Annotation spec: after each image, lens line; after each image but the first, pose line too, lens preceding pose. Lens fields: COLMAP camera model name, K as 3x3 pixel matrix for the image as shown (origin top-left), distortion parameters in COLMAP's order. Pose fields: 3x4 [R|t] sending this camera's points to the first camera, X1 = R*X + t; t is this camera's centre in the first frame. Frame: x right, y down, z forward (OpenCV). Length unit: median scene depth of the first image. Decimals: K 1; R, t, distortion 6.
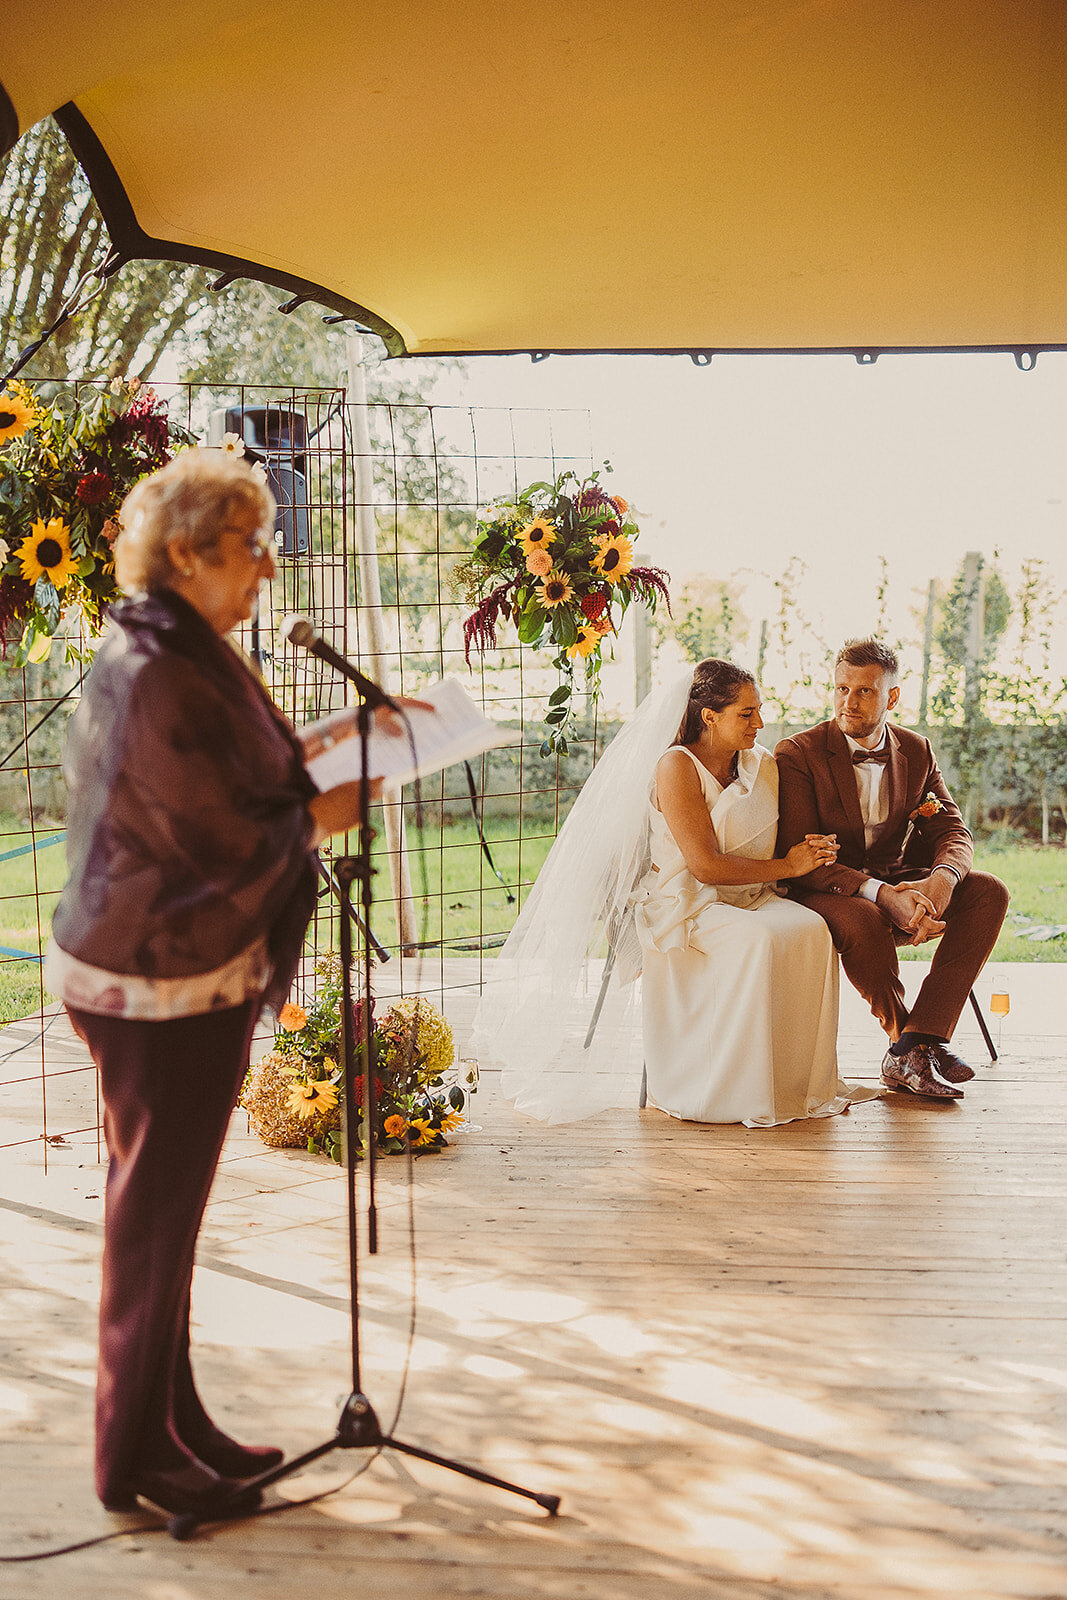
lens RADIAL K [[2472.8, 0, 568.6], [0, 2472.8, 804.8], [0, 0, 1]] dist [-0.032418, 0.113072]
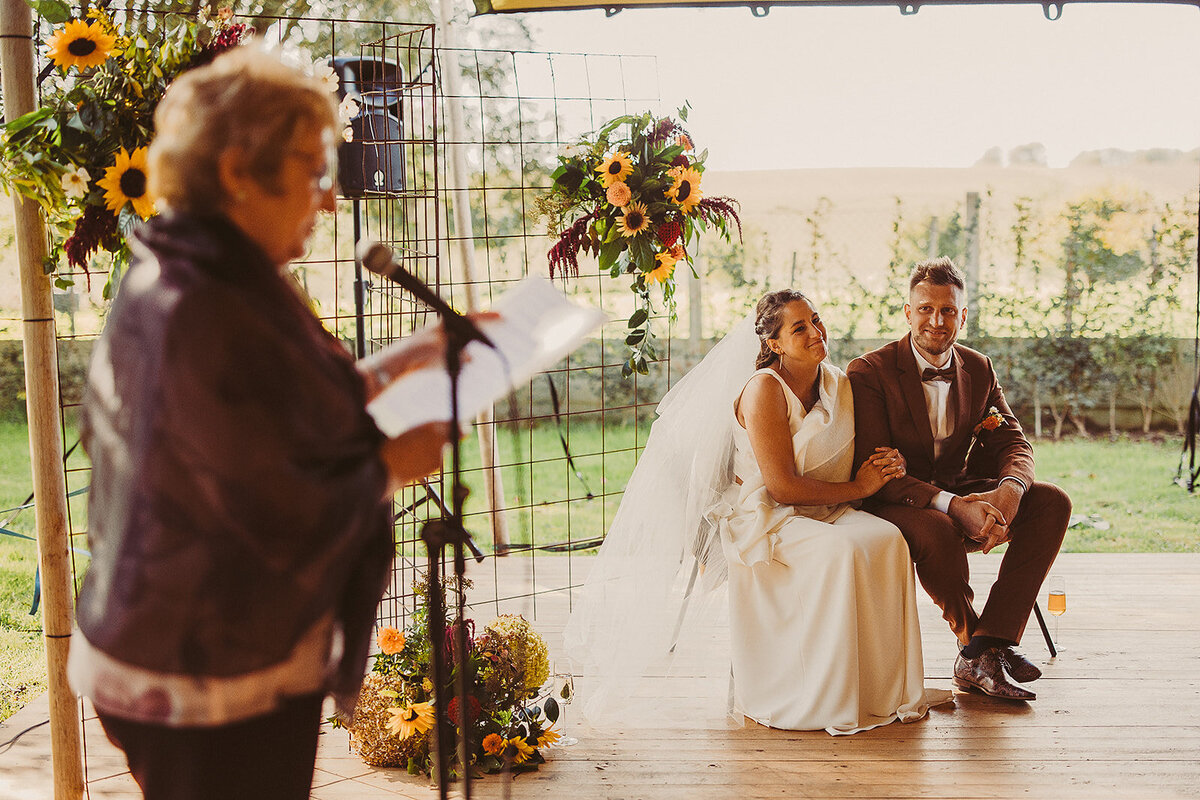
lens RADIAL K [[1943.9, 0, 669.9], [0, 1943.9, 427.1], [0, 0, 1]] dist [-0.046882, 0.076999]
pose [[0.999627, -0.012746, 0.024149, -0.013393], [0.012415, 0.999827, 0.013826, -0.010225], [-0.024321, -0.013521, 0.999613, 0.178096]]
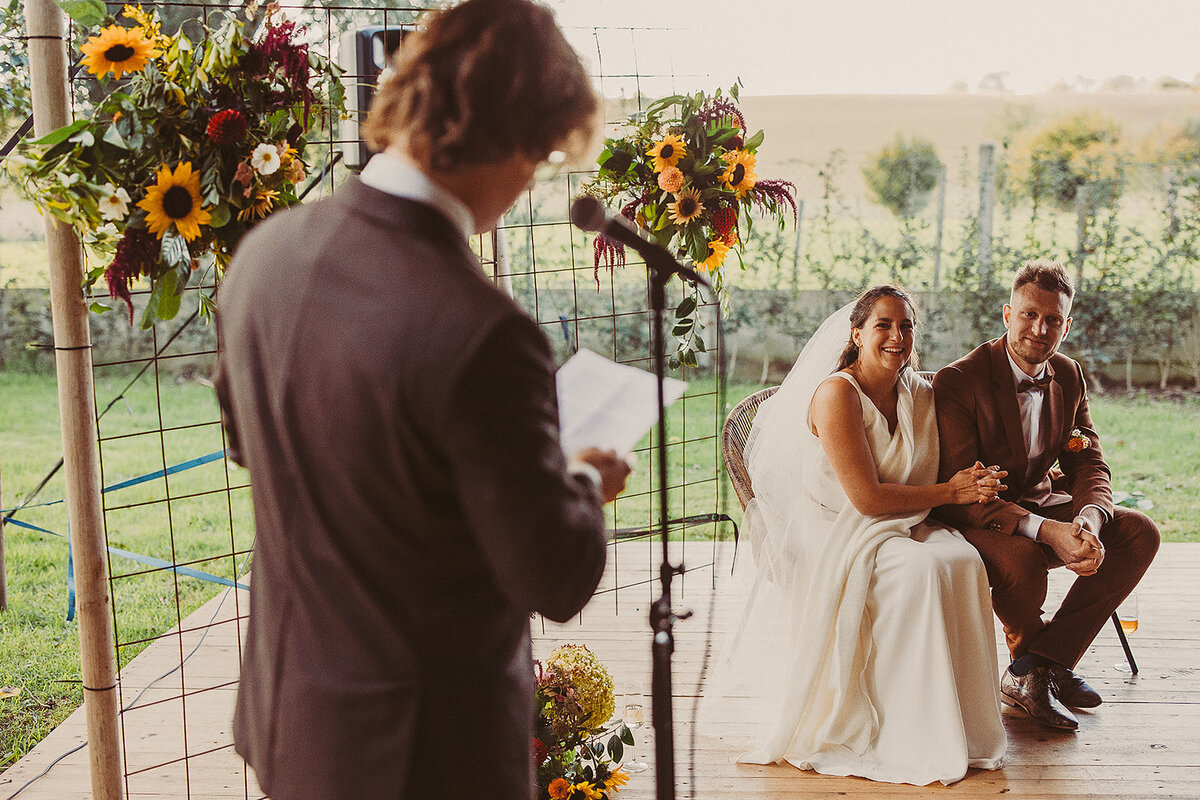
lens RADIAL K [[1892.2, 0, 619.4], [0, 1892.2, 428.2], [0, 0, 1]] dist [-0.039413, -0.023301]
pose [[0.999896, -0.012942, 0.006437, -0.044887], [0.012579, 0.998490, 0.053474, -0.043477], [-0.007119, -0.053388, 0.998548, 0.251016]]
